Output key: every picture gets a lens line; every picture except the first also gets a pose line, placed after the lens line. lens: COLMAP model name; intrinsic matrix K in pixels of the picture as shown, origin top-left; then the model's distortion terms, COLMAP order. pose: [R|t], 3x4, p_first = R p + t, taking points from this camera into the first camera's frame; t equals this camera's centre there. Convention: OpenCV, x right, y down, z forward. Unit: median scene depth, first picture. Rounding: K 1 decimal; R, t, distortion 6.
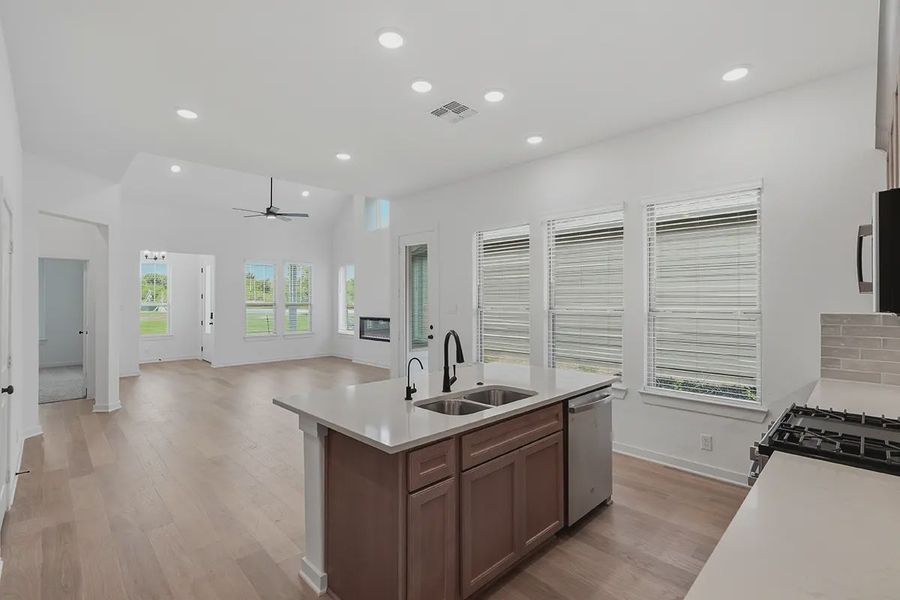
lens RADIAL K [[412.0, 0, 450.0], [0, 412.0, 300.0], [0, 0, 1]] dist [-0.010596, 0.000143]
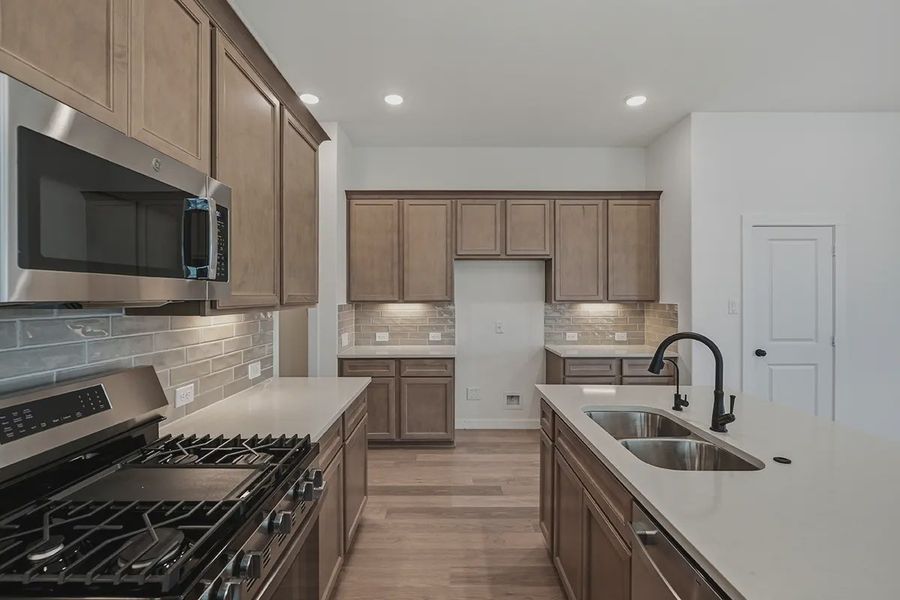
lens RADIAL K [[412.0, 0, 450.0], [0, 412.0, 300.0], [0, 0, 1]] dist [-0.010596, 0.000143]
pose [[-0.697058, 0.005885, -0.716991, 0.642847], [0.003997, 0.999983, 0.004322, 0.012891], [0.717004, 0.000146, -0.697069, 0.989416]]
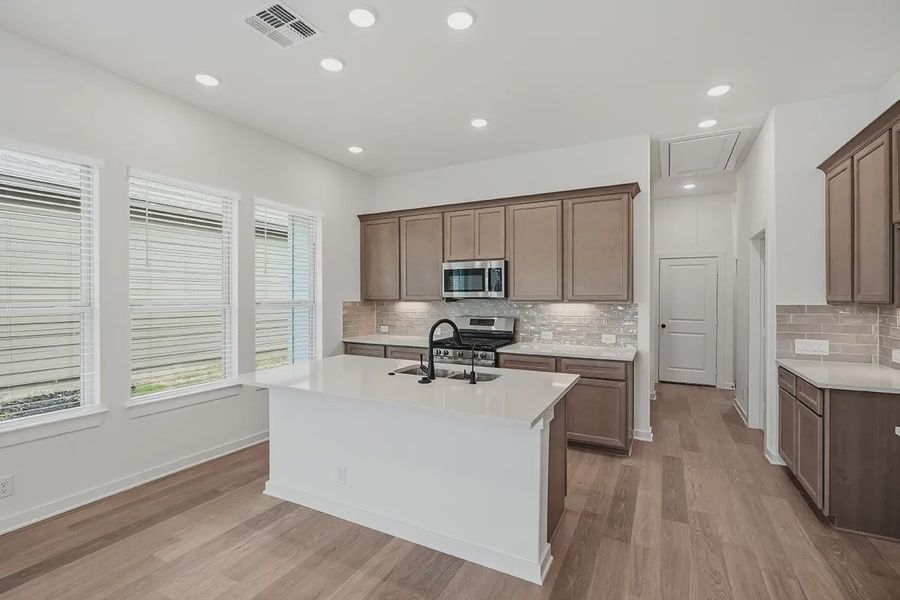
lens RADIAL K [[416.9, 0, 450.0], [0, 416.9, 296.7], [0, 0, 1]] dist [-0.008745, 0.000436]
pose [[-0.305136, -0.000889, 0.952308, -0.888082], [-0.002501, 0.999997, 0.000133, 0.010685], [-0.952305, -0.002341, -0.305138, 1.101122]]
